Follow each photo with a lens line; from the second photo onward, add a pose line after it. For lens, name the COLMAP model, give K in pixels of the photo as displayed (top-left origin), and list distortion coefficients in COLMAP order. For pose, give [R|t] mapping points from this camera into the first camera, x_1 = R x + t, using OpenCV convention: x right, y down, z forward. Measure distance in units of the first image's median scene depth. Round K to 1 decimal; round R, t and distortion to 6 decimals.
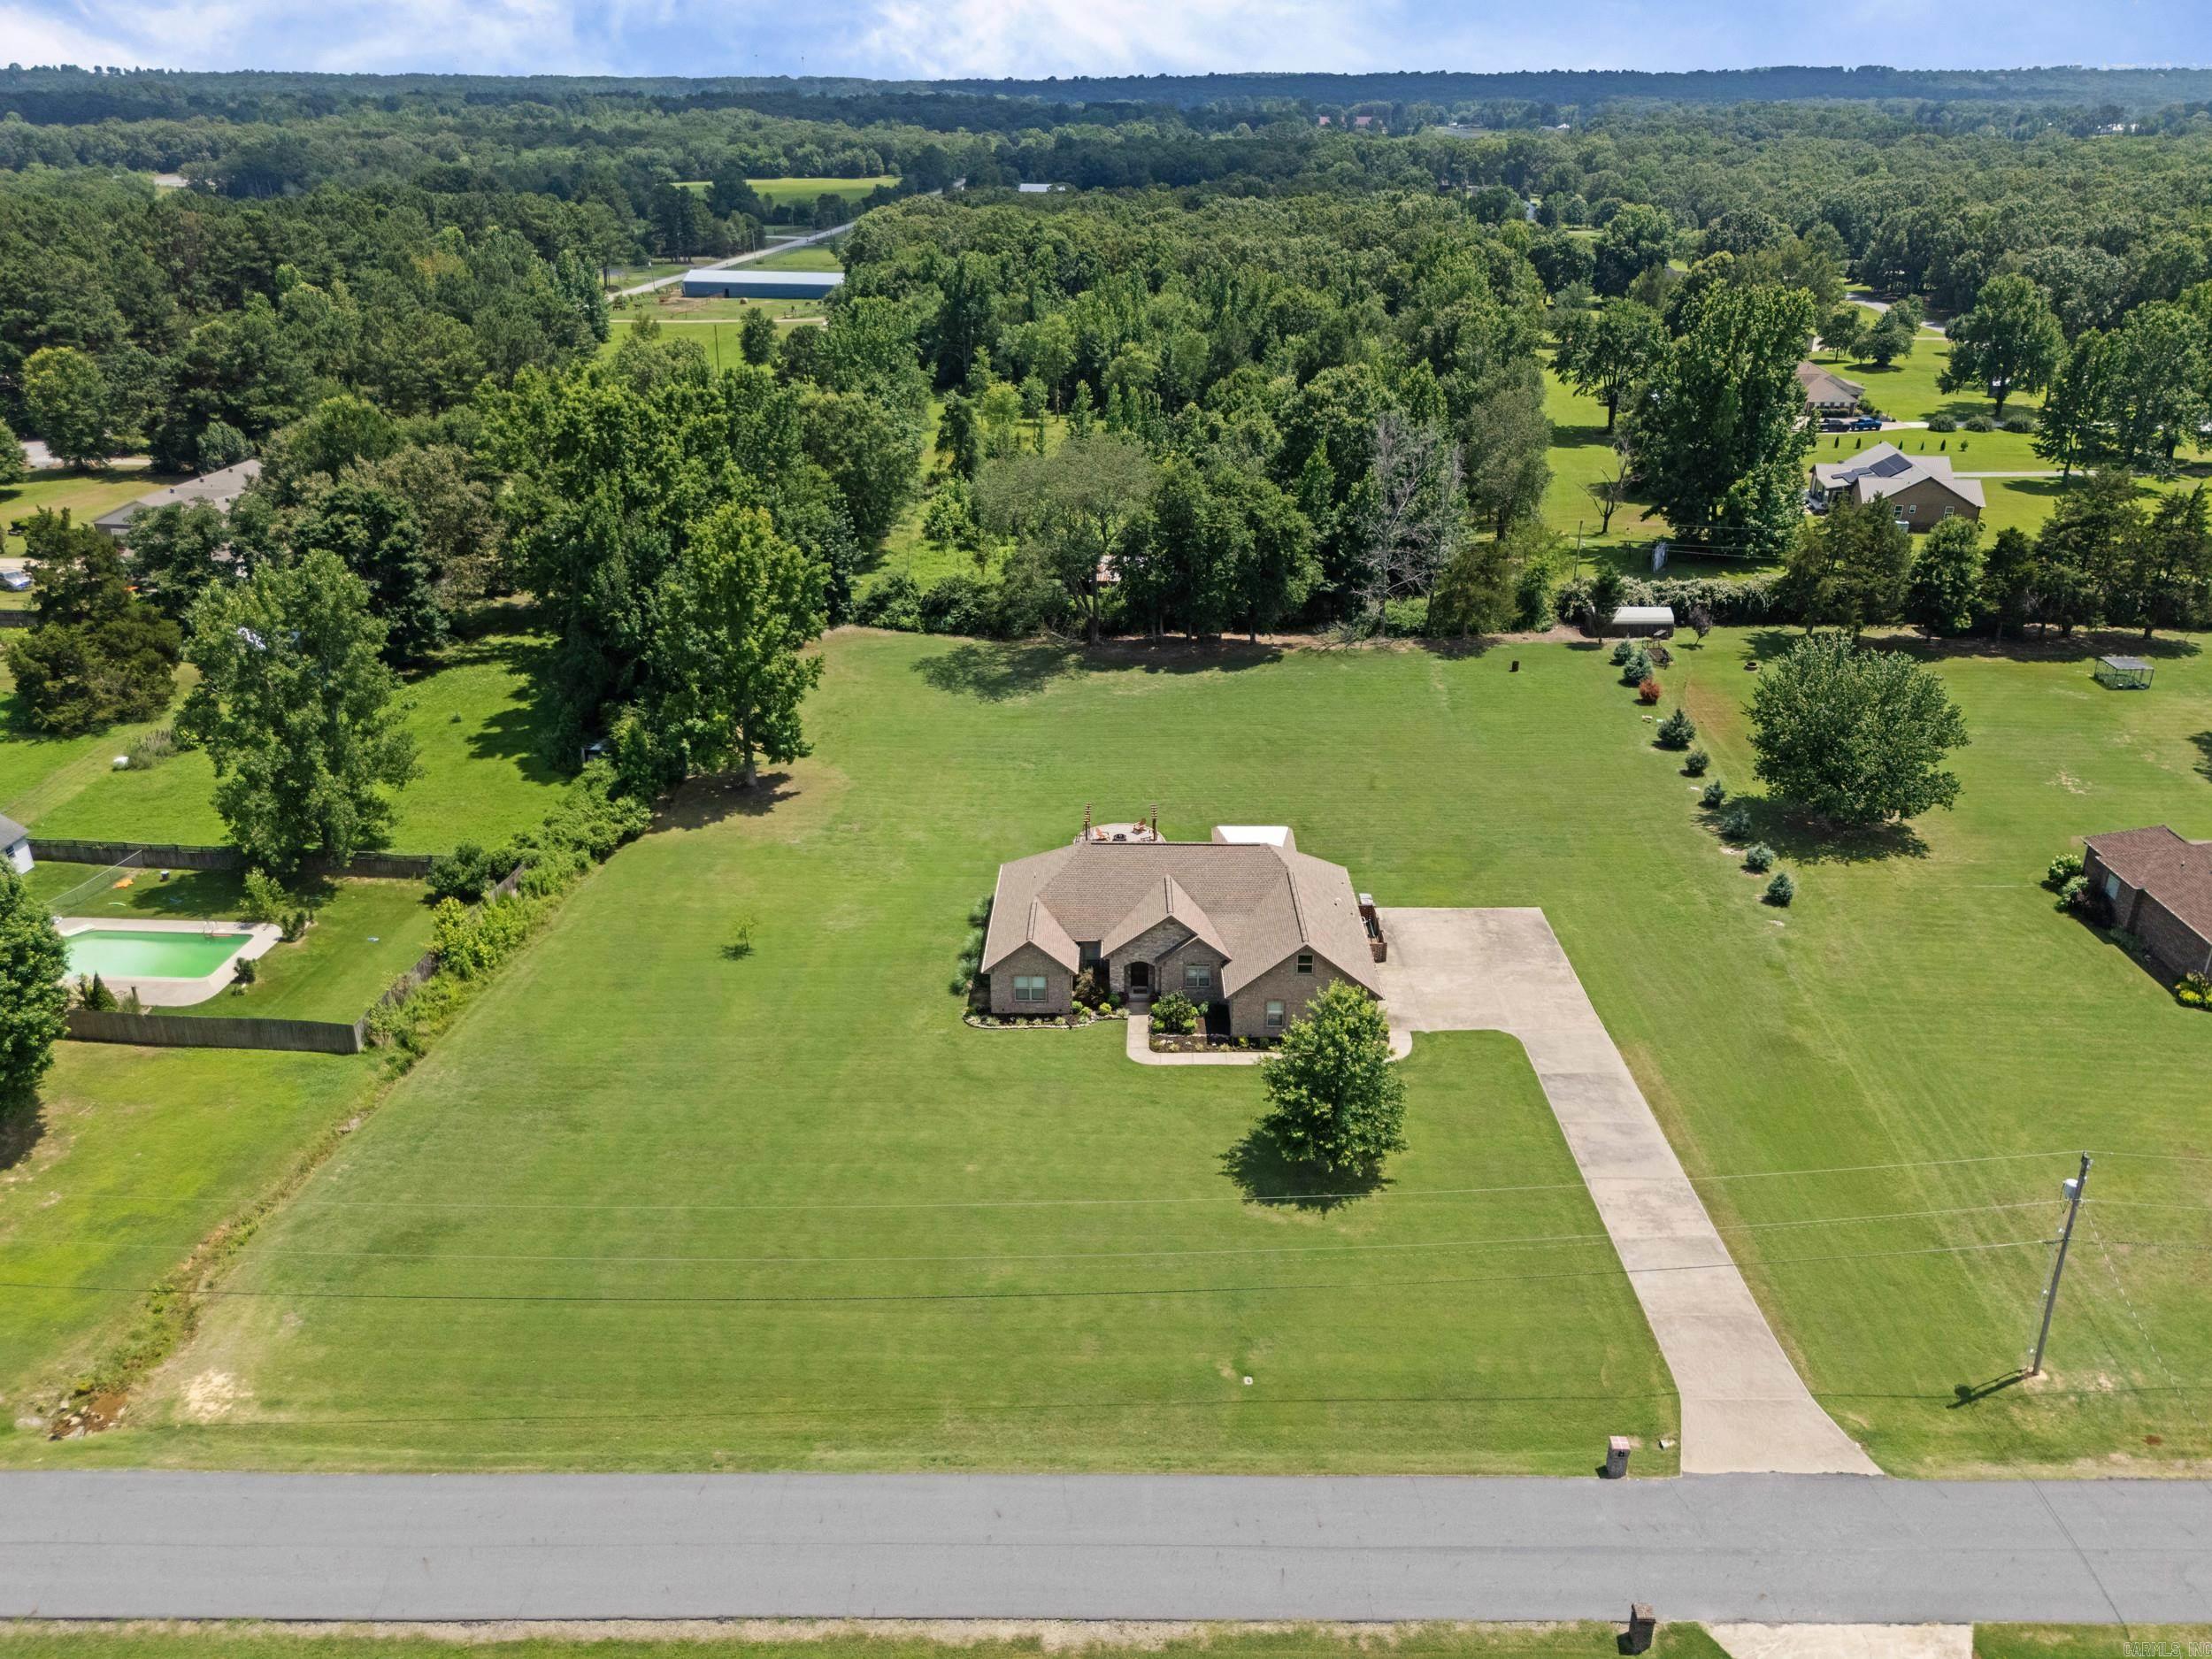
lens RADIAL K [[1617.3, 0, 1115.4], [0, 1617.3, 835.1], [0, 0, 1]] dist [0.058018, -0.038226]
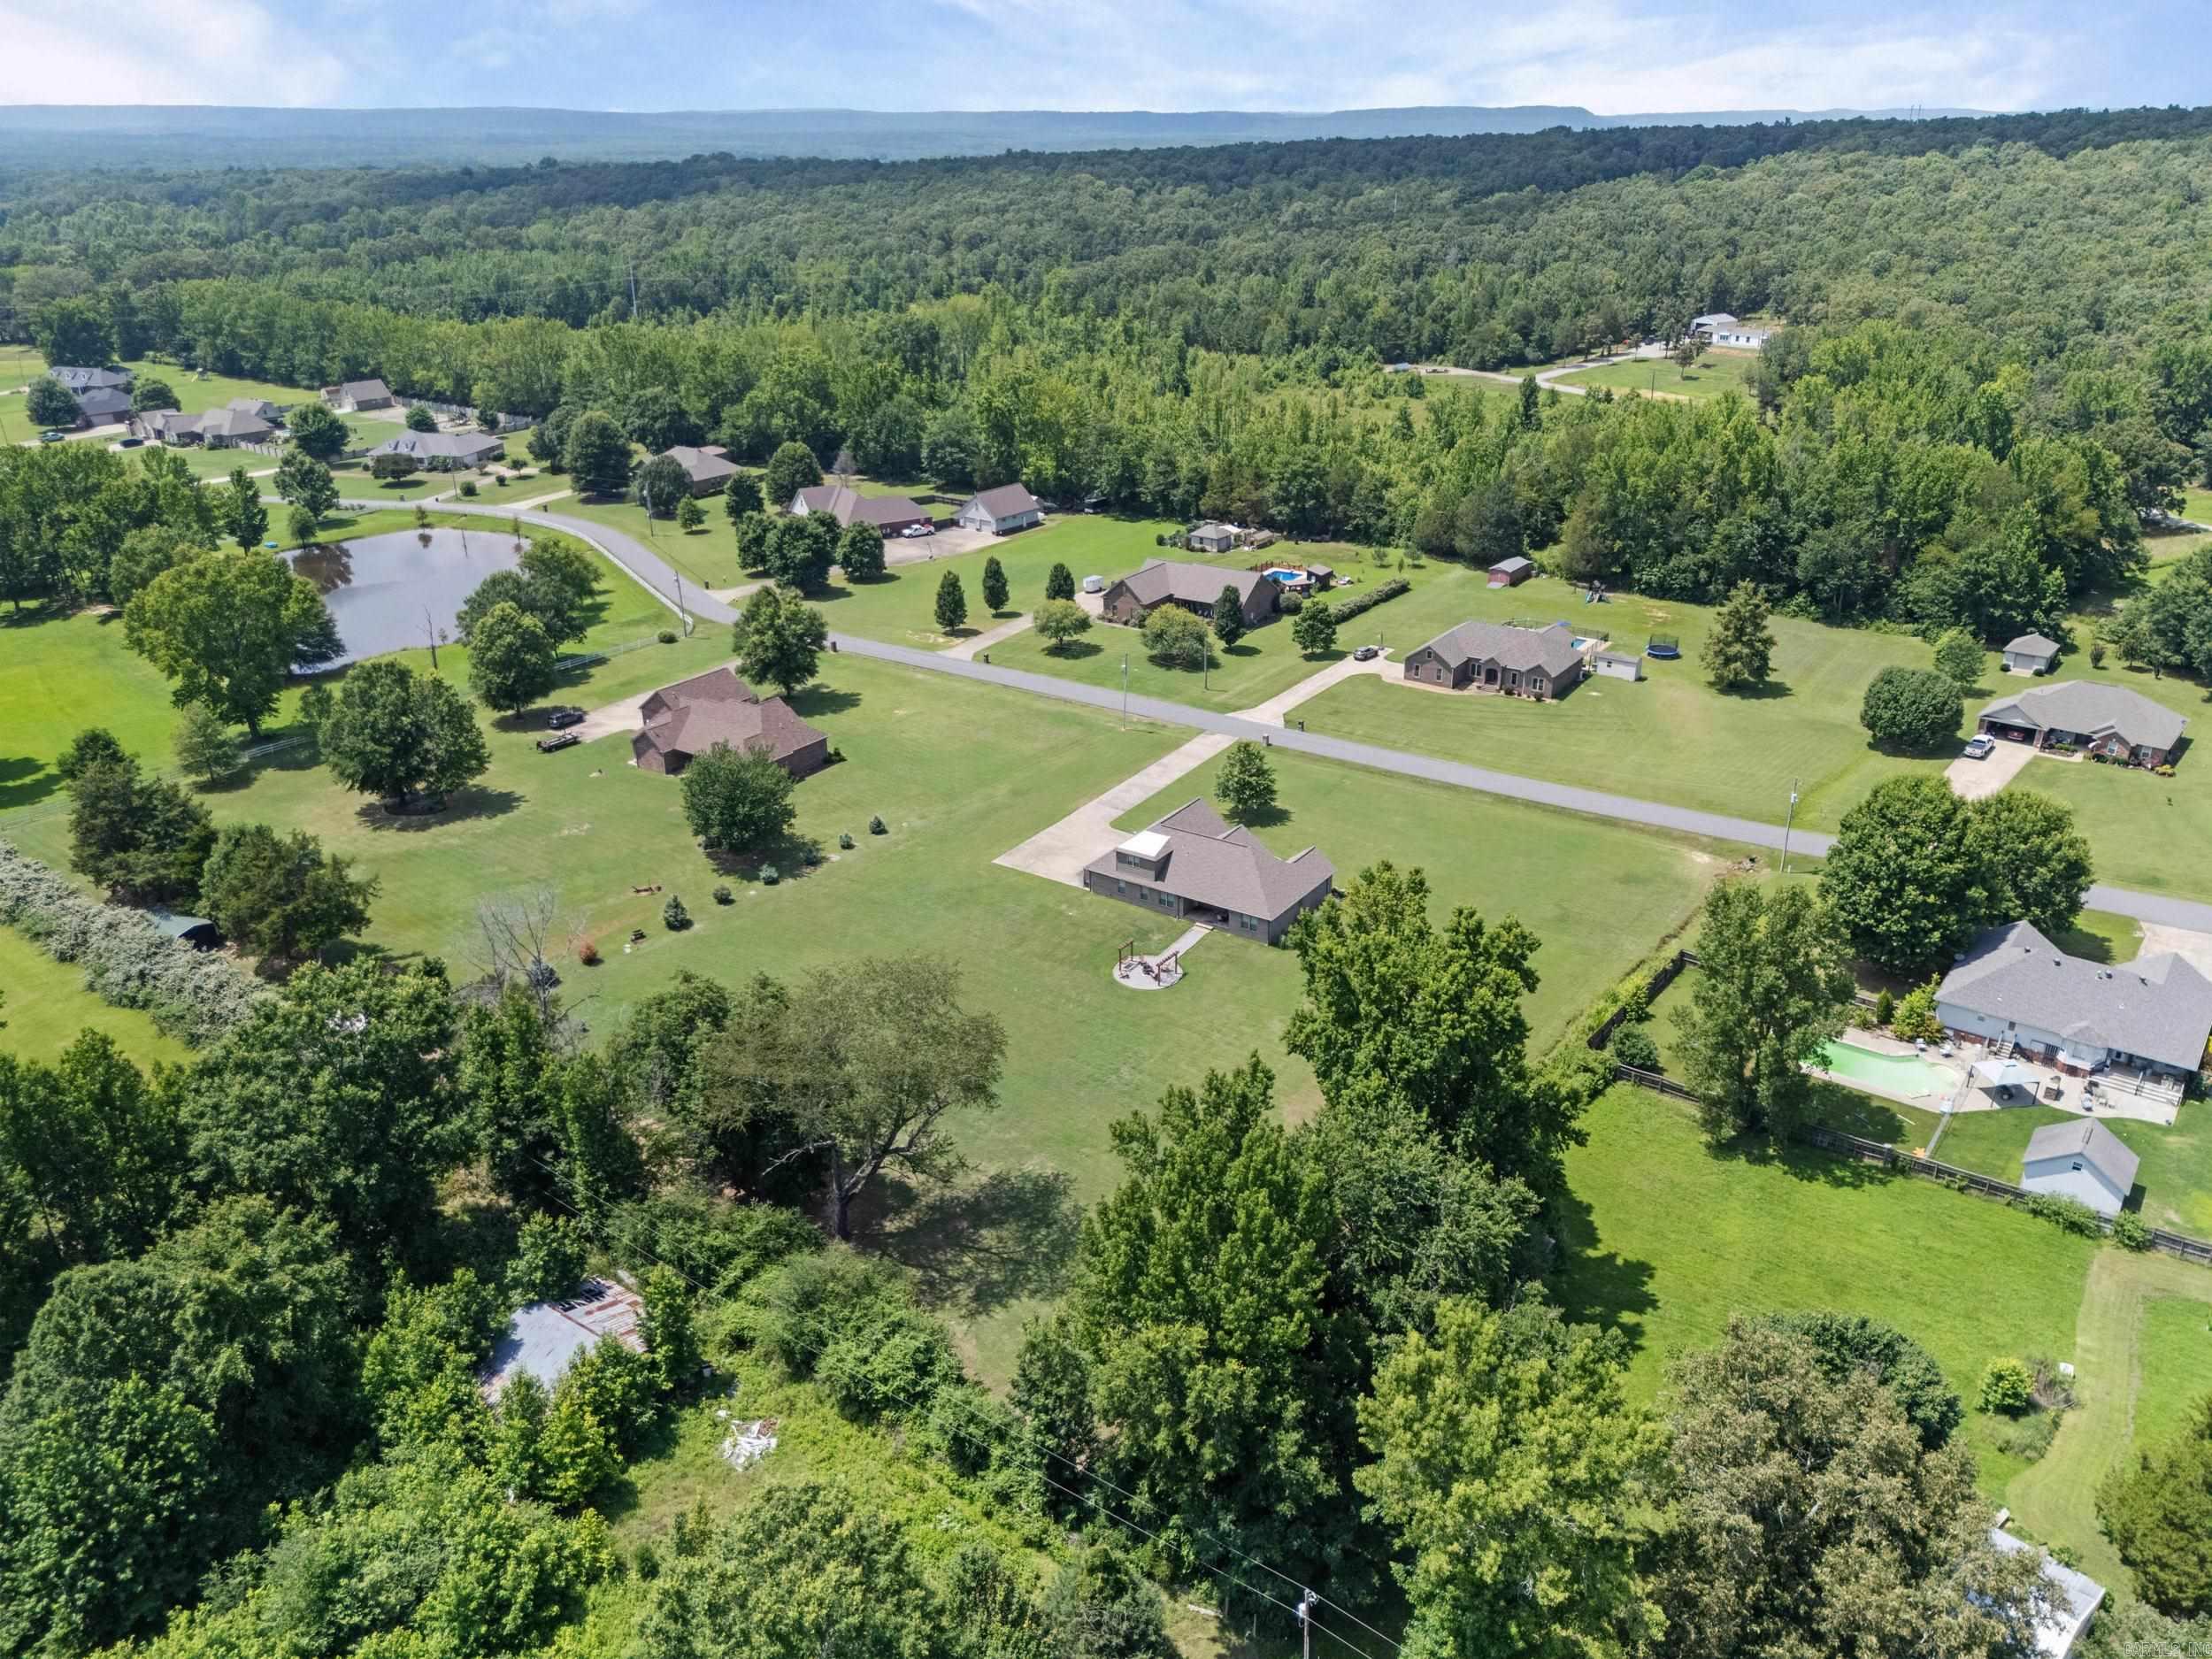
lens RADIAL K [[1617.3, 0, 1117.6], [0, 1617.3, 844.0], [0, 0, 1]] dist [0.058018, -0.038226]
pose [[-0.839812, -0.218449, 0.496986, -0.570730], [0.228631, 0.688003, 0.688753, -0.921102], [-0.492386, 0.692049, -0.527849, 1.525694]]
